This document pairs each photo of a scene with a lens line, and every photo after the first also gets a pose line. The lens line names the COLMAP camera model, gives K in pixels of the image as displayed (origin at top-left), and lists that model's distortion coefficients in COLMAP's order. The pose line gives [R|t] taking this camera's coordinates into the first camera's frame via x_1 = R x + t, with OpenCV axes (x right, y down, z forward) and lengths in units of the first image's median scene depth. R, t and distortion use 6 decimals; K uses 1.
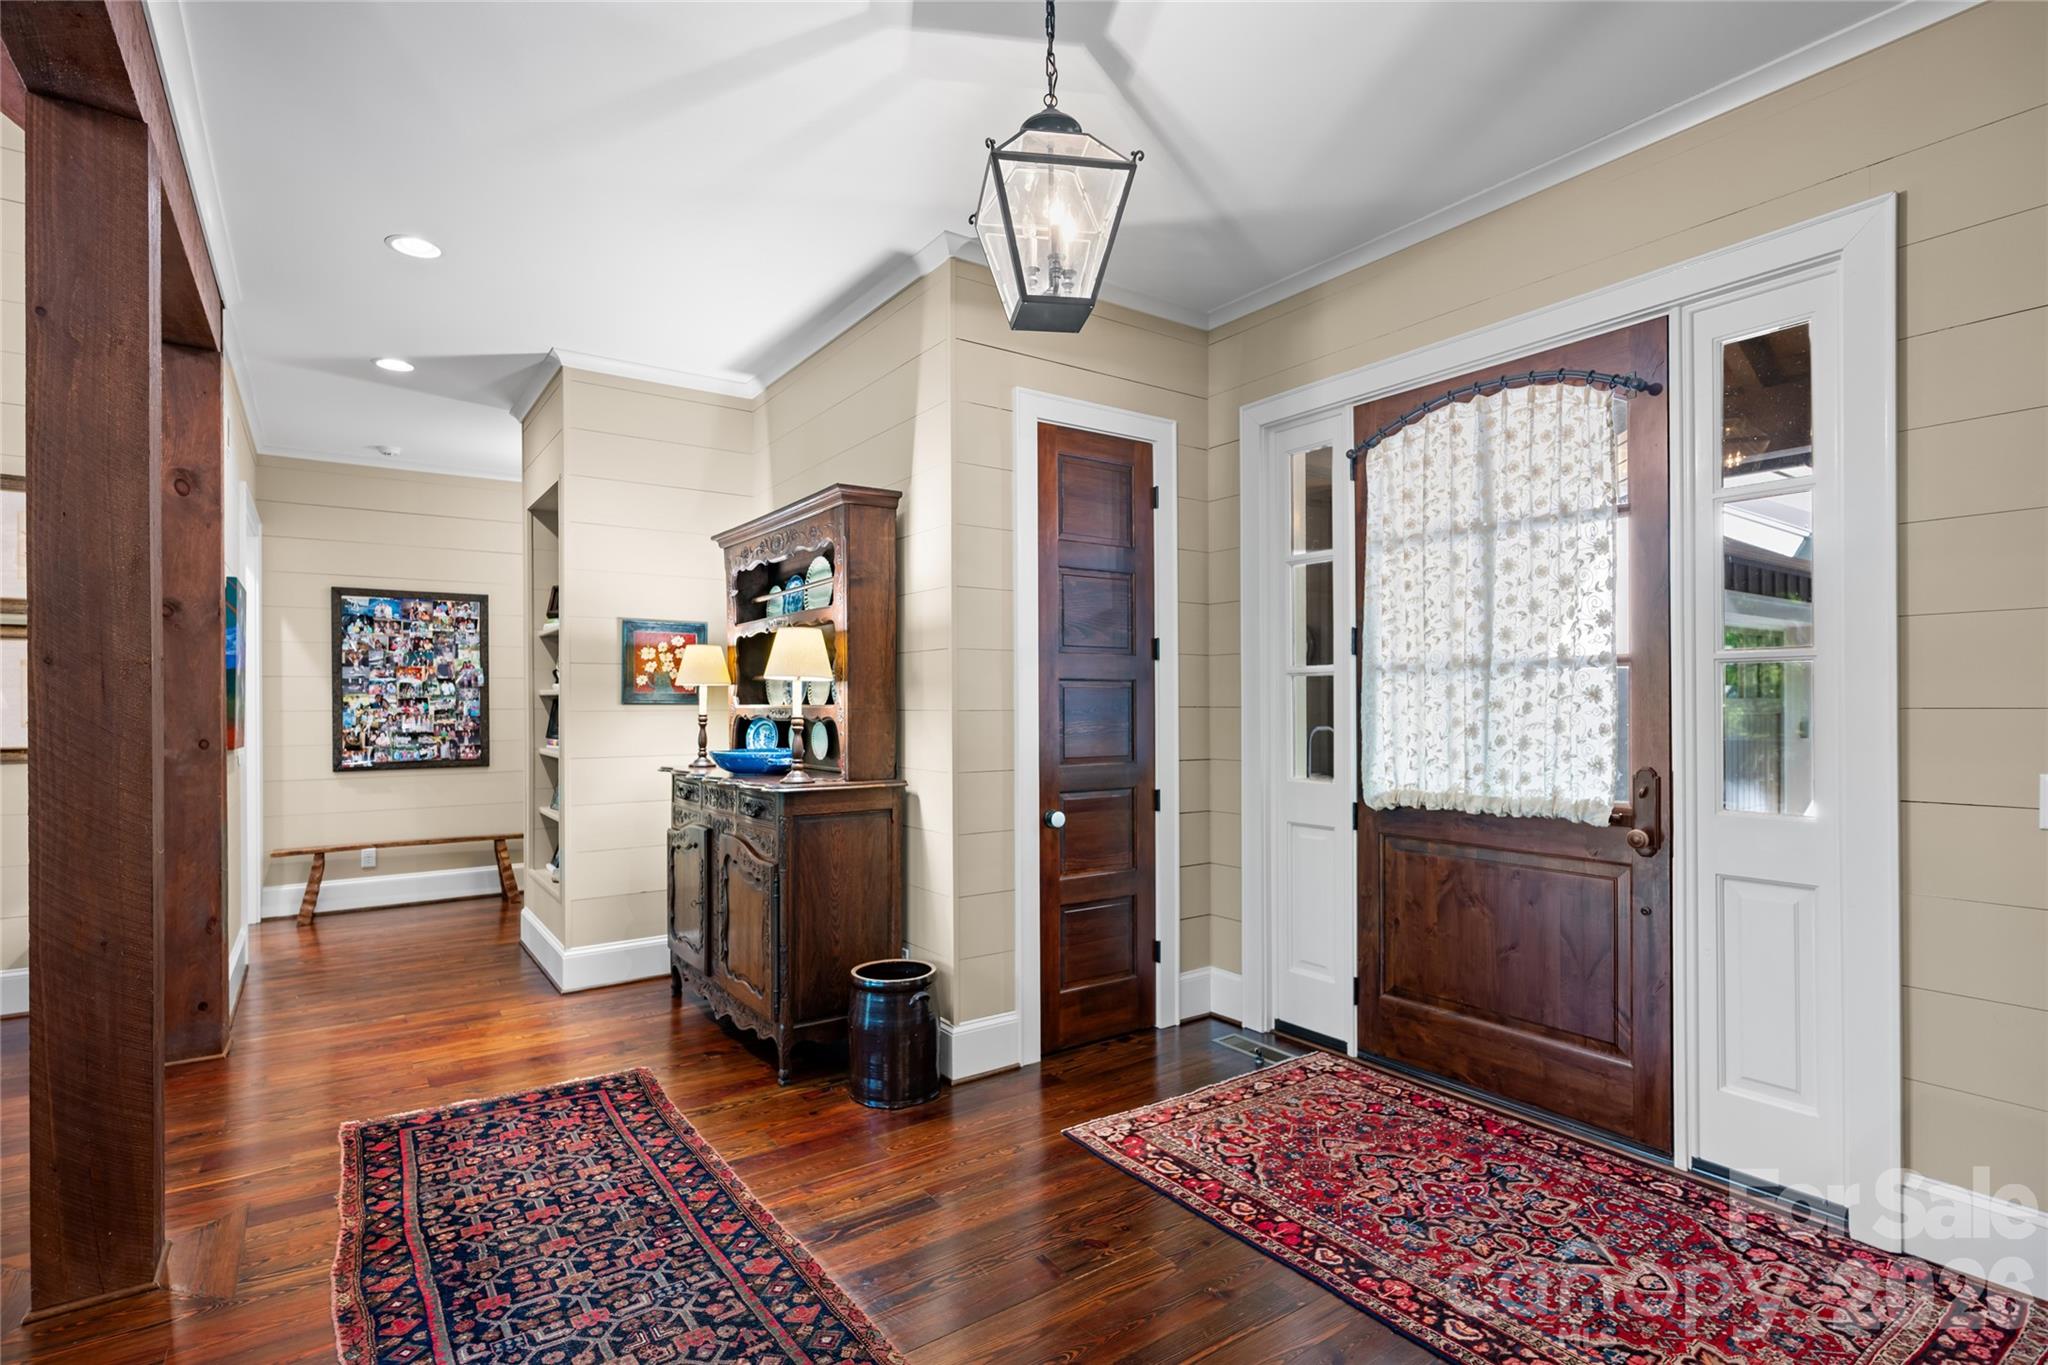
lens RADIAL K [[976.0, 0, 1027.2], [0, 976.0, 698.7], [0, 0, 1]] dist [-0.002672, 0.002791]
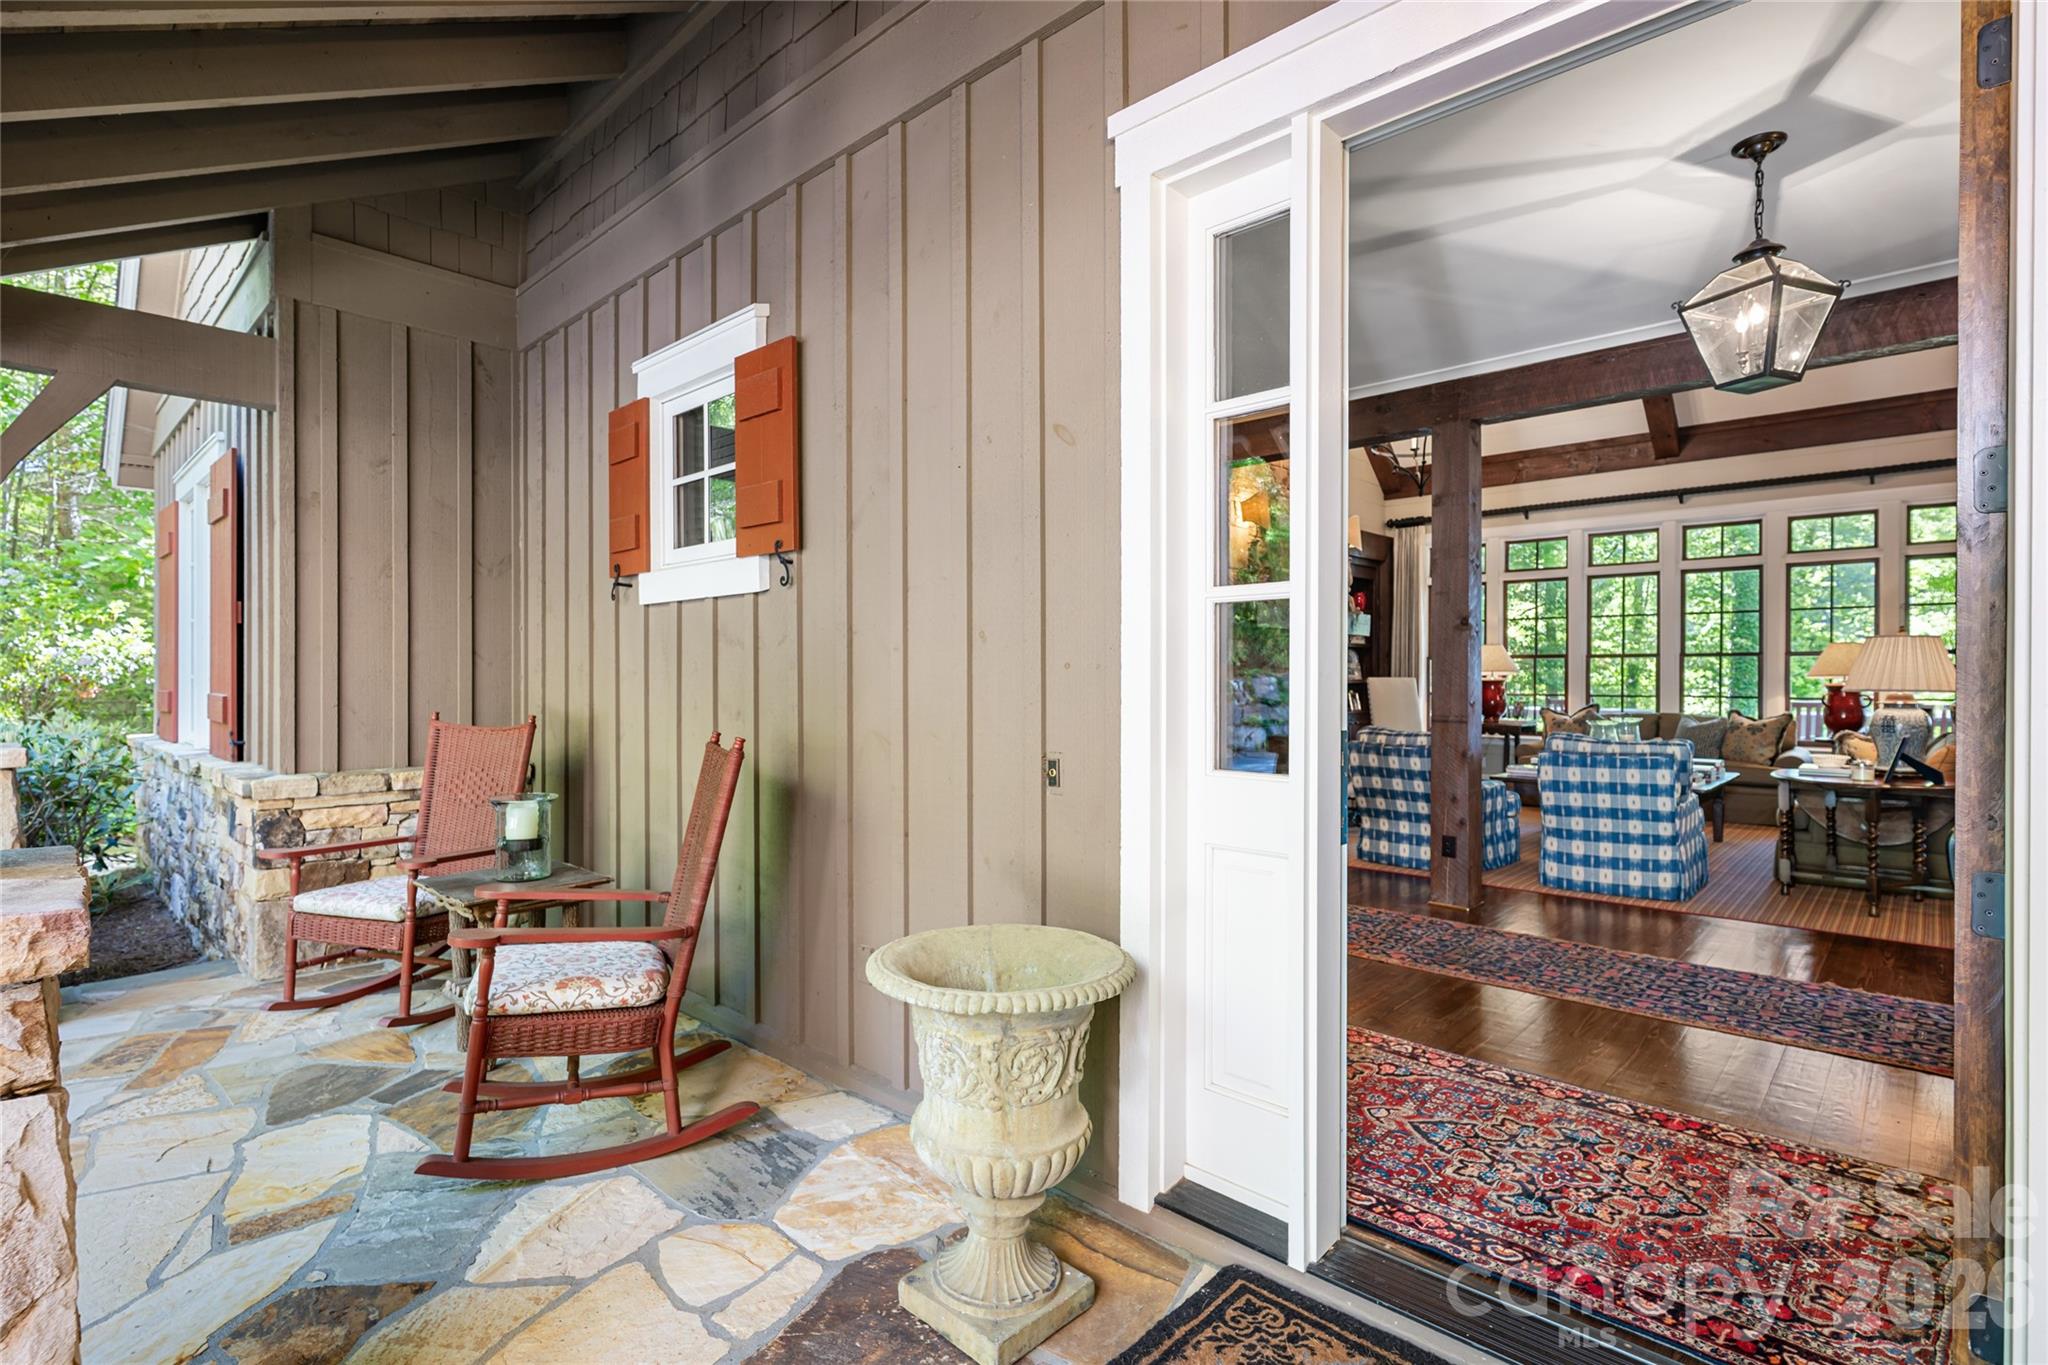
lens RADIAL K [[976.0, 0, 1022.2], [0, 976.0, 681.9], [0, 0, 1]] dist [-0.002672, 0.002791]
pose [[-0.980937, 0.004371, -0.194278, 1.134147], [0.004893, 0.999986, -0.002209, 0.033966], [0.194266, -0.003118, -0.980944, 1.824728]]
